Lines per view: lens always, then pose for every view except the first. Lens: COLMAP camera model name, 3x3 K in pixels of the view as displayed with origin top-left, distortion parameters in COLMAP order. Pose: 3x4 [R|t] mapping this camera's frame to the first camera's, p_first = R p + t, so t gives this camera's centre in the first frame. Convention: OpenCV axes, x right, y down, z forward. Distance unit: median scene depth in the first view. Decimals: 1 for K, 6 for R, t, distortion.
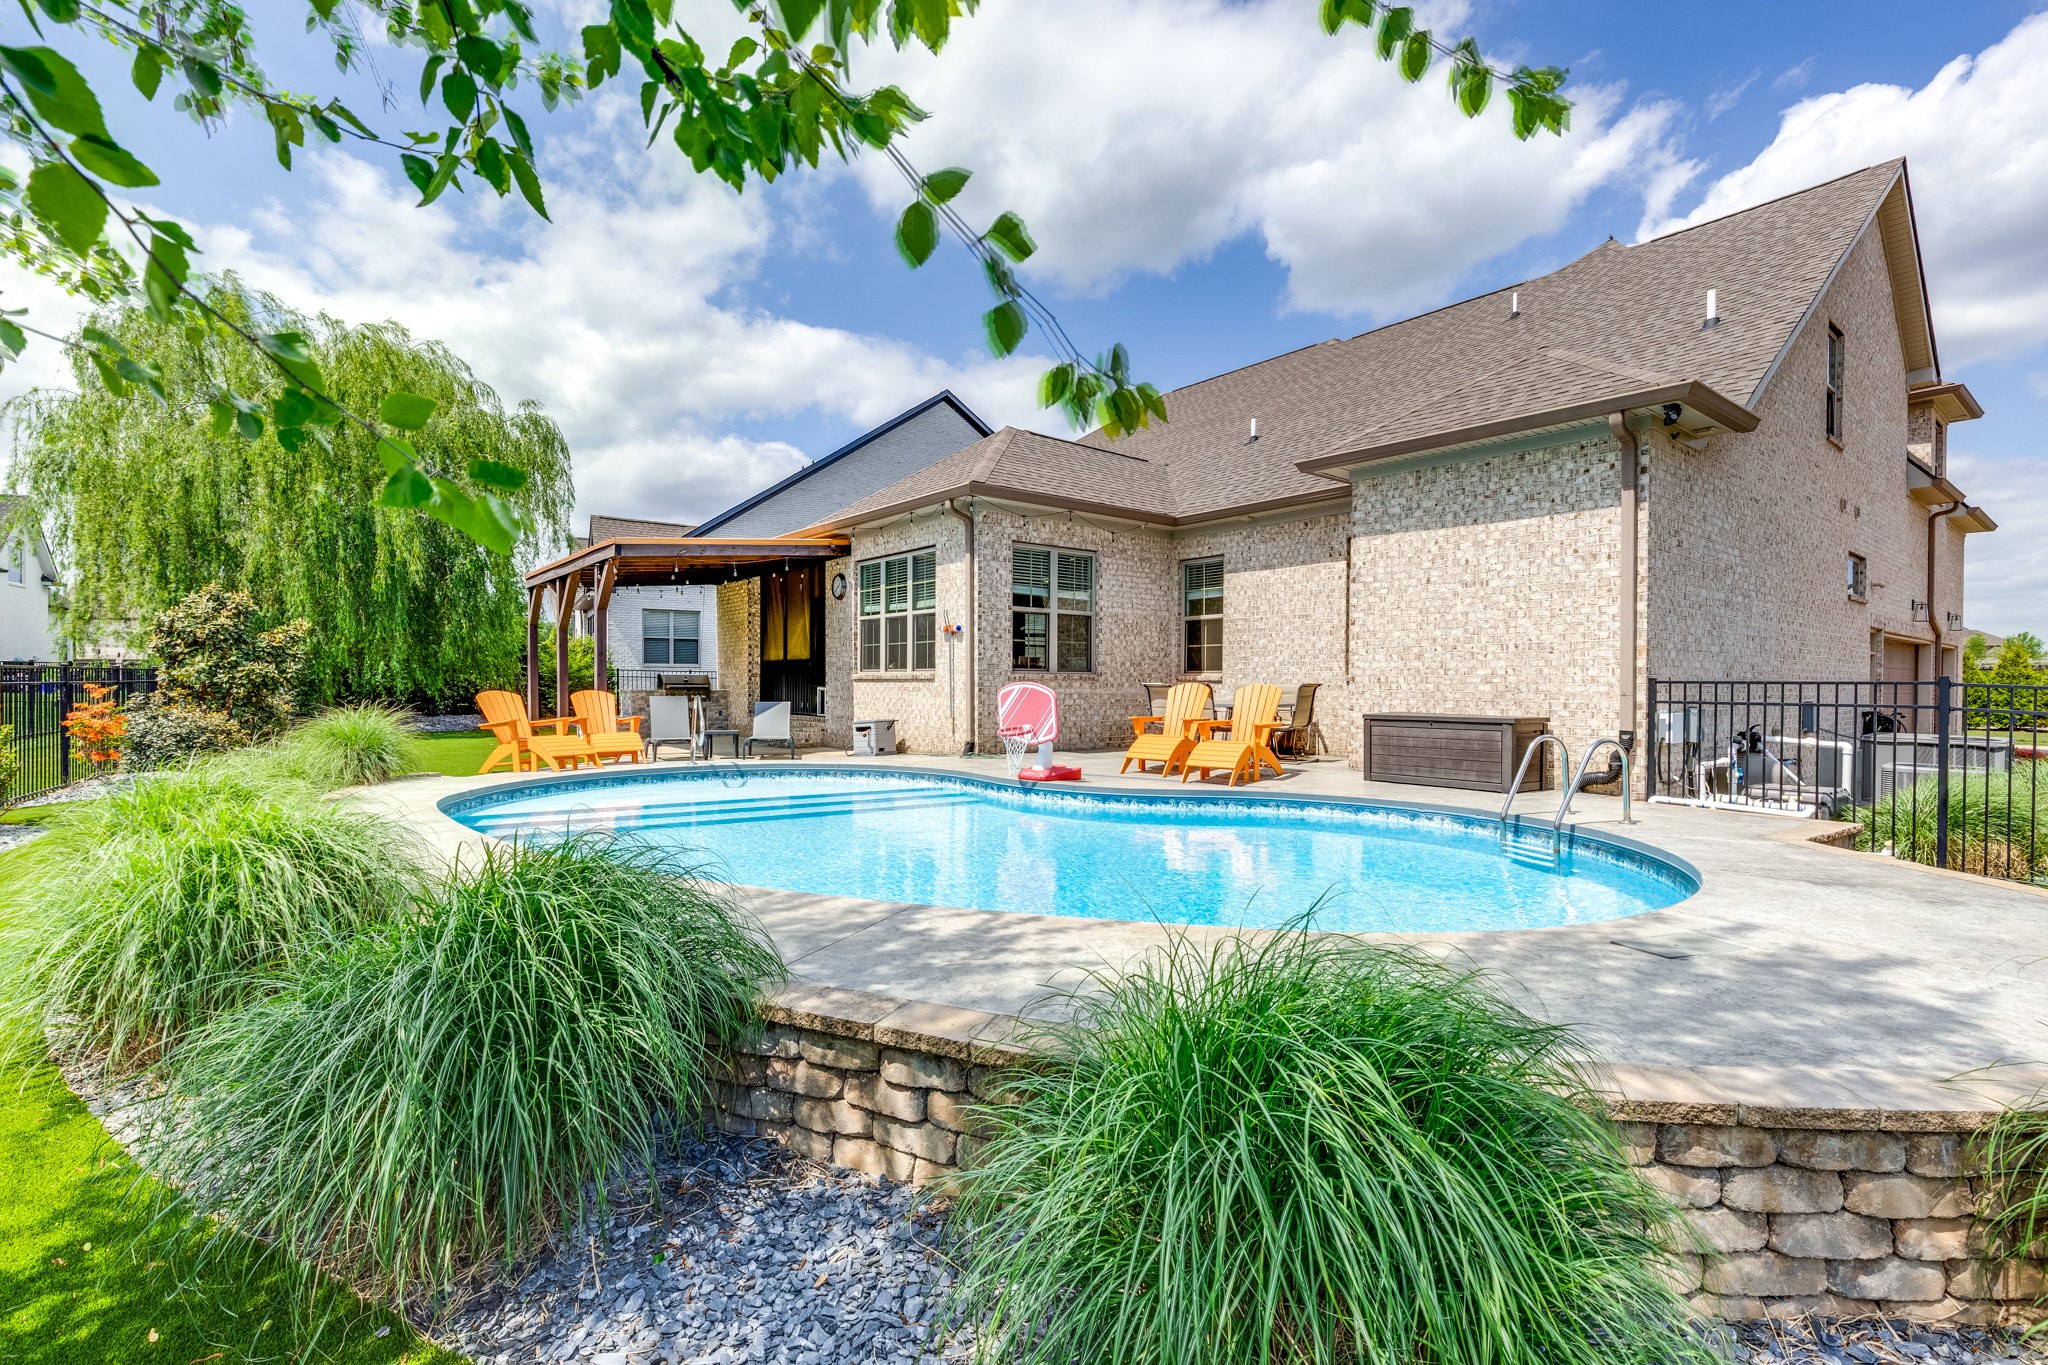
lens RADIAL K [[933.5, 0, 1024.0], [0, 933.5, 689.0], [0, 0, 1]] dist [0.021361, -0.003565]
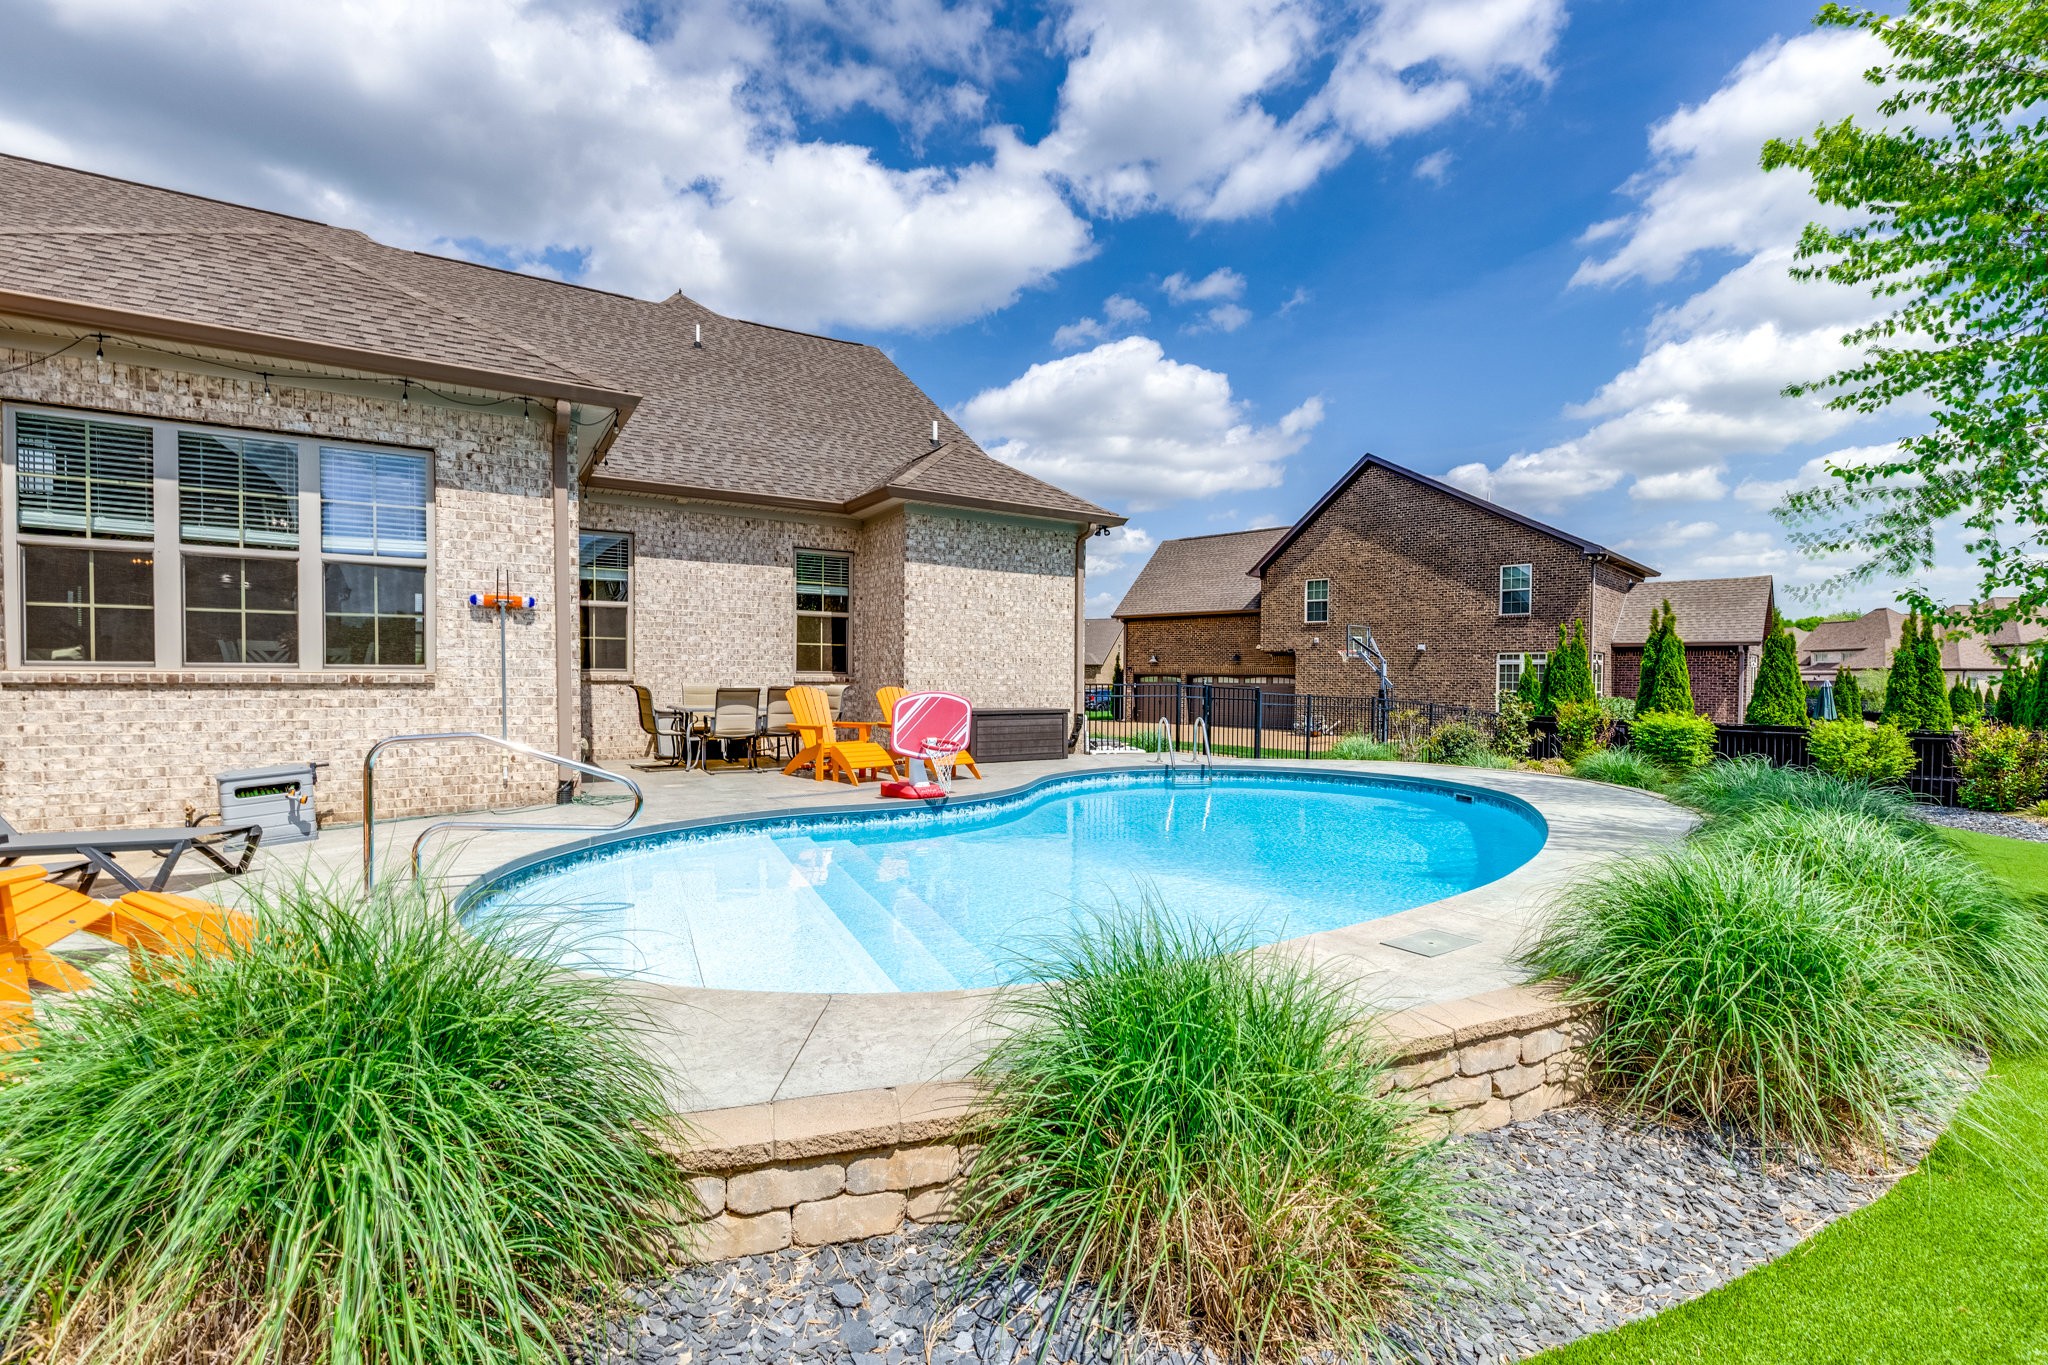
lens RADIAL K [[902.6, 0, 1039.5], [0, 902.6, 678.4], [0, 0, 1]] dist [-0.001696, 0.001629]
pose [[0.105417, -0.005371, 0.994414, -0.655641], [-0.001091, 0.999984, 0.005517, -0.018602], [-0.994428, -0.001667, 0.105409, 0.626294]]
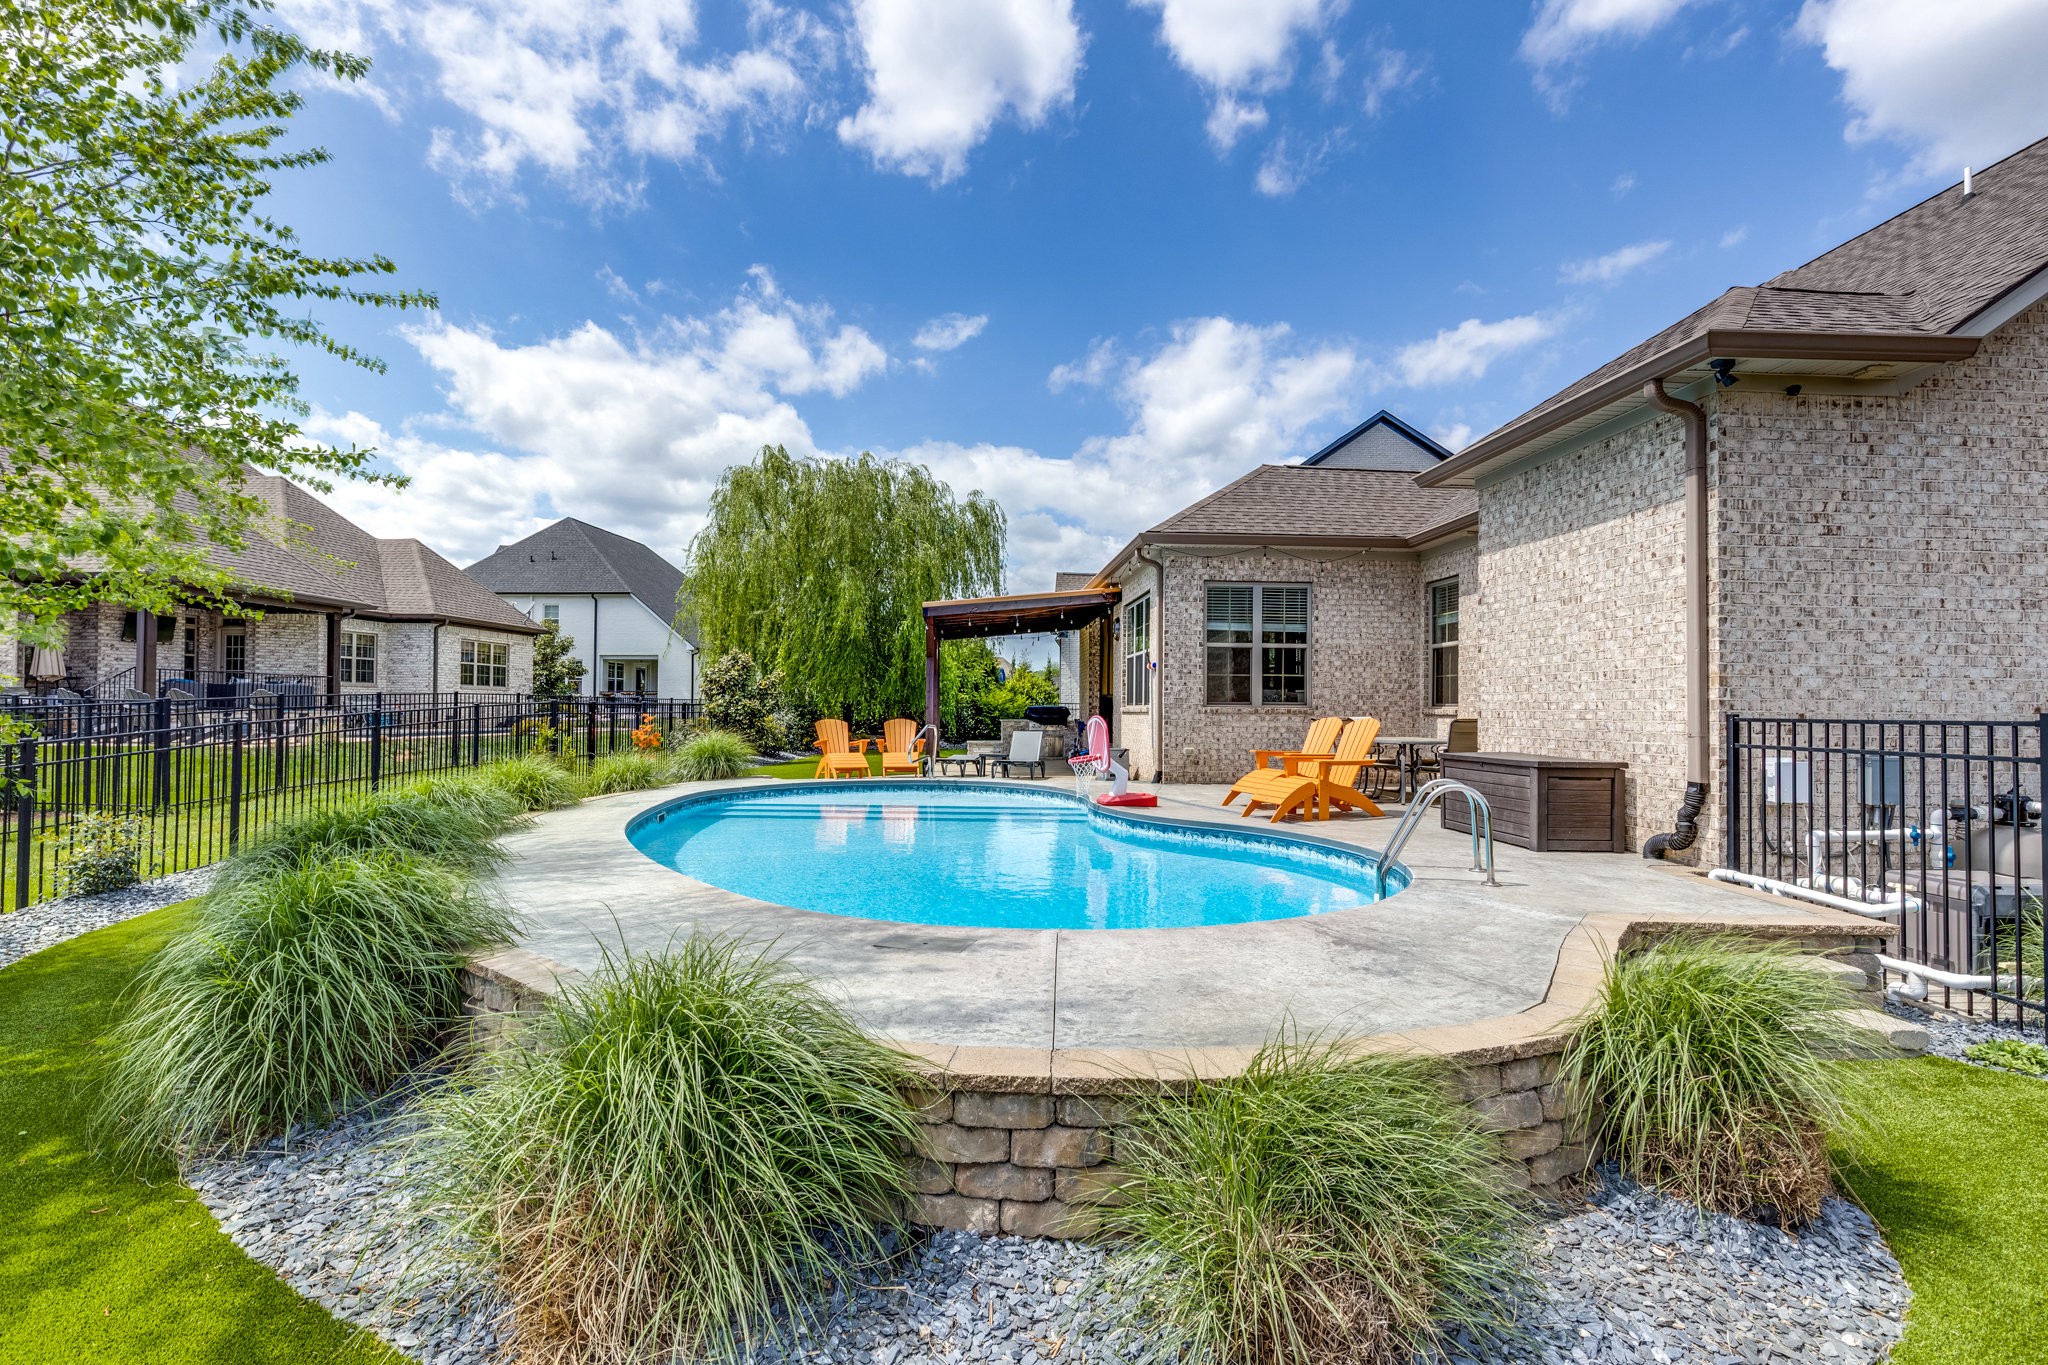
lens RADIAL K [[933.5, 0, 994.3], [0, 933.5, 690.2], [0, 0, 1]] dist [0.021361, -0.003565]
pose [[0.806062, -0.009292, -0.591759, 0.441494], [-0.011320, 0.999452, -0.031113, -0.000523], [0.591723, 0.031777, 0.805515, 0.019528]]
